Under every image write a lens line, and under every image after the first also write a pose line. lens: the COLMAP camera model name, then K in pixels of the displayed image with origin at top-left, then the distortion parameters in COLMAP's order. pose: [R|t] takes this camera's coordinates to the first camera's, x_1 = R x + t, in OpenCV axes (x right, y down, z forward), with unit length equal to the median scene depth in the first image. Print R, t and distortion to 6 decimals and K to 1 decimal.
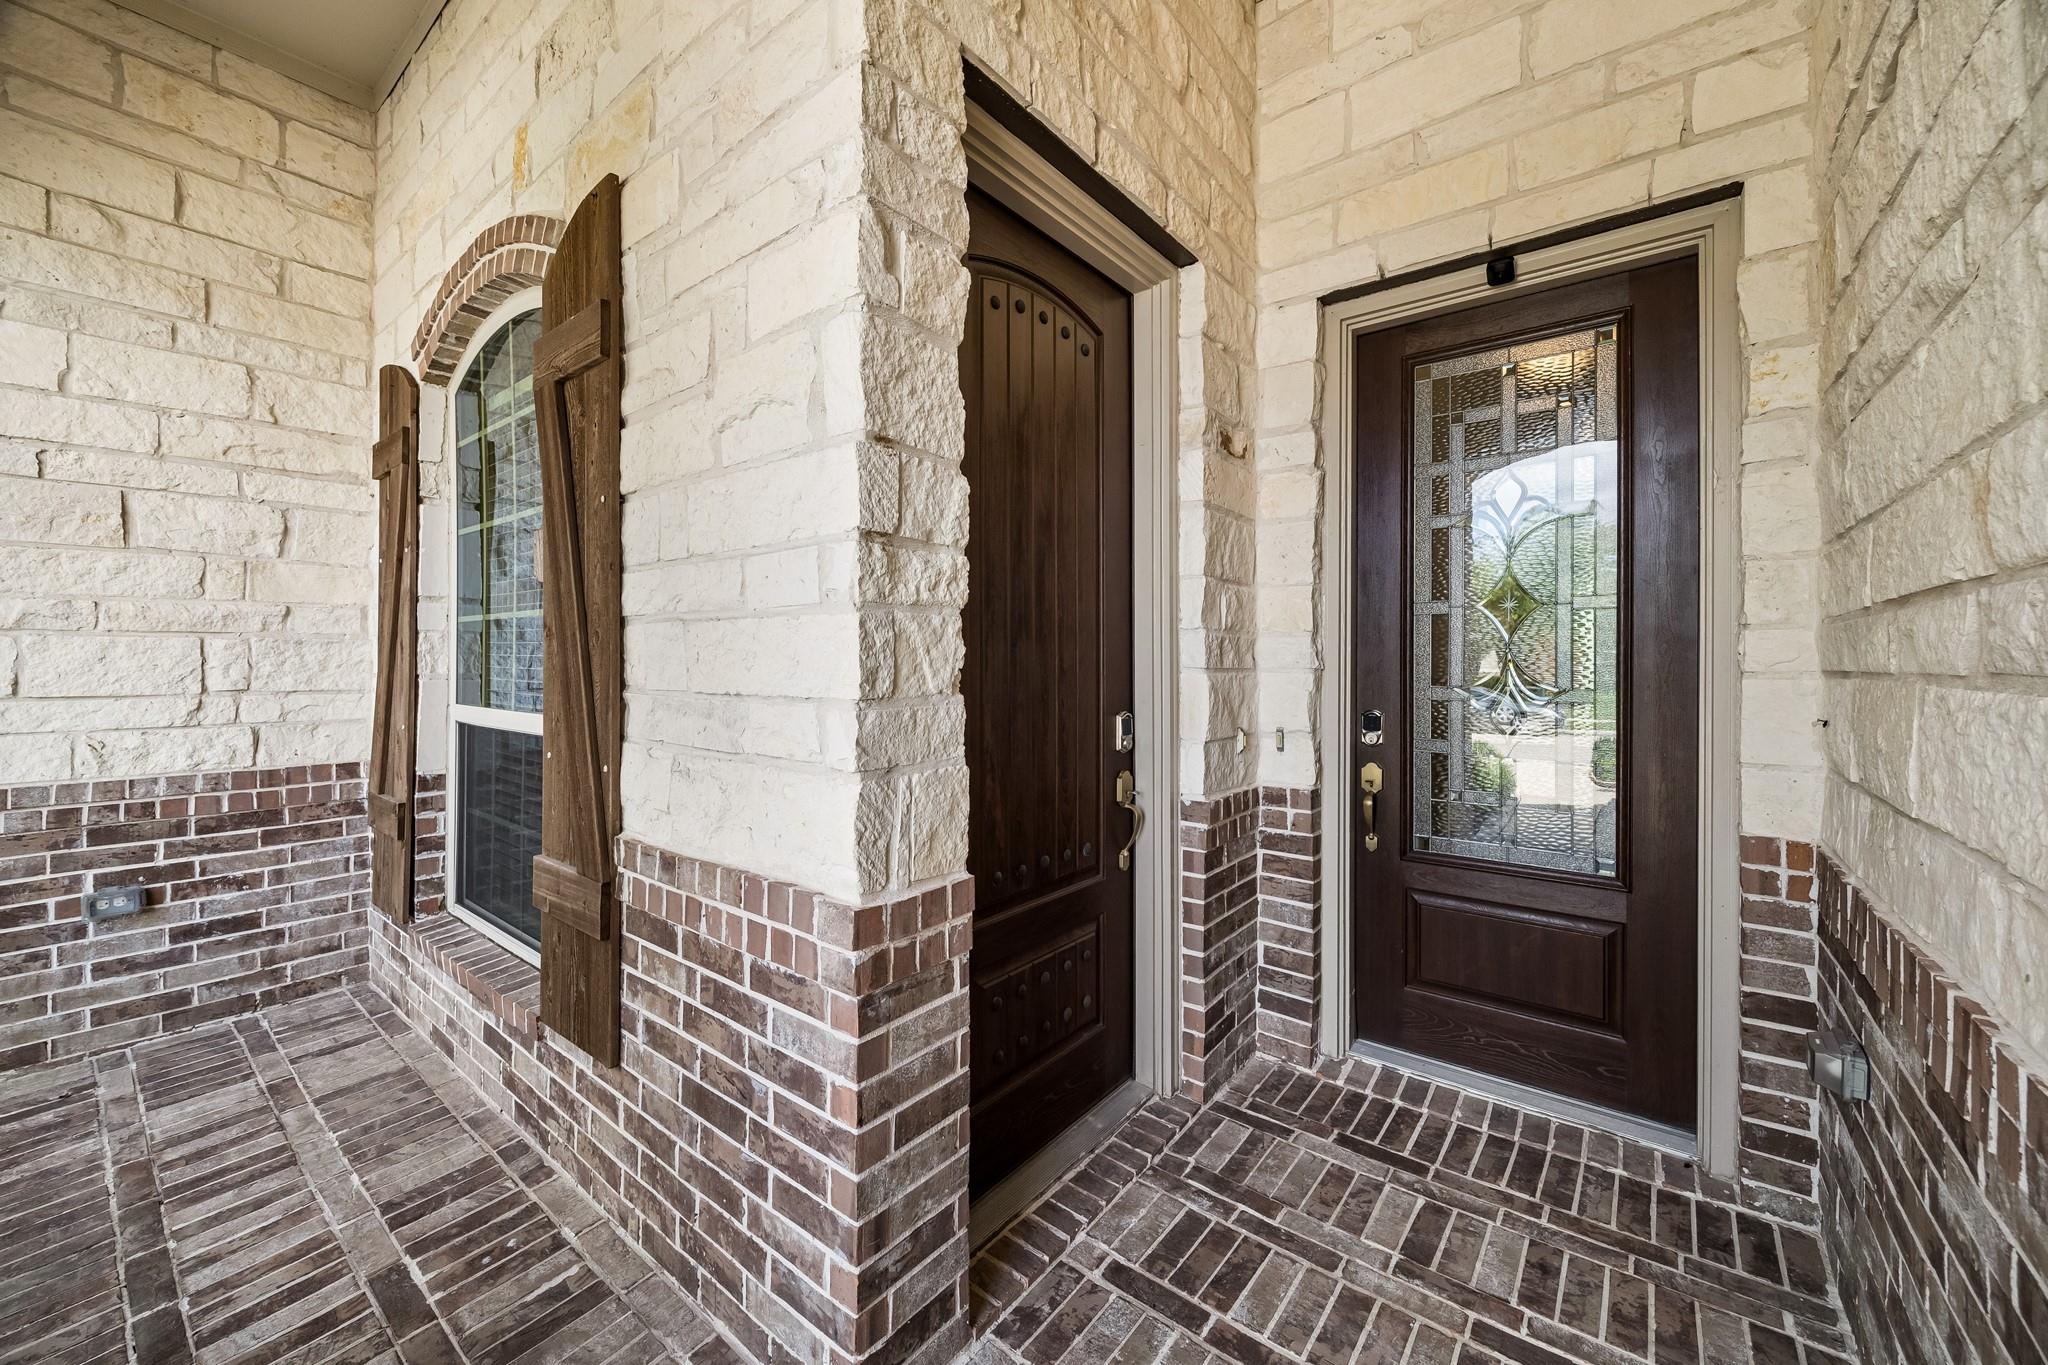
lens RADIAL K [[805.5, 0, 995.8], [0, 805.5, 662.3], [0, 0, 1]] dist [-0.000403, -0.000133]
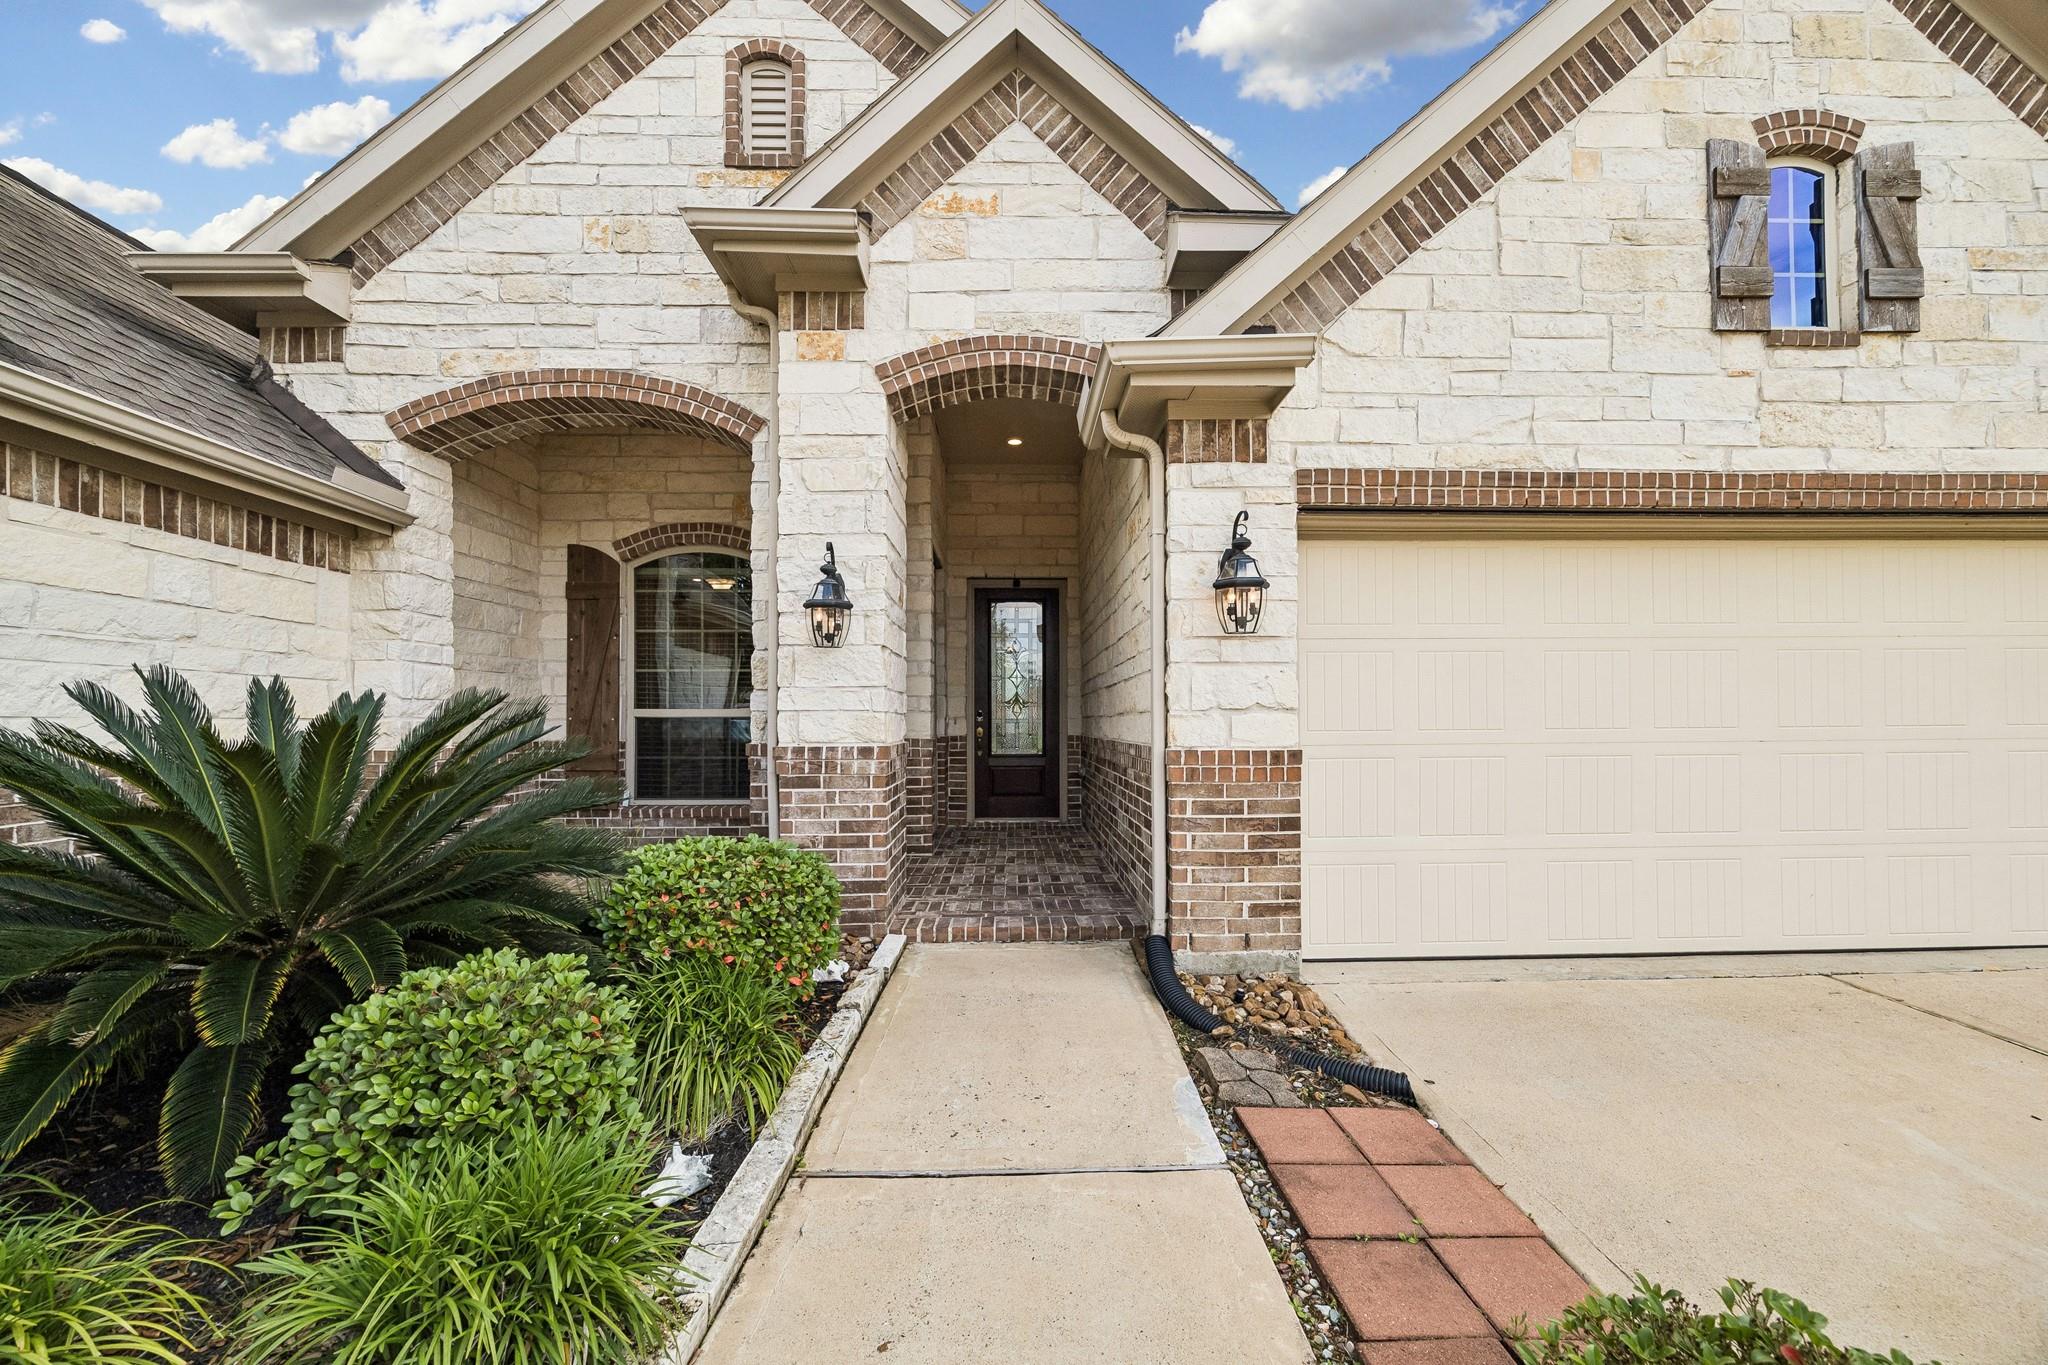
lens RADIAL K [[805.5, 0, 1028.8], [0, 805.5, 697.9], [0, 0, 1]] dist [-0.000403, -0.000133]
pose [[0.770720, 0.008568, 0.637117, -1.517739], [0.005377, 0.999787, -0.019949, 0.084818], [-0.637152, 0.018801, 0.770509, -1.680400]]
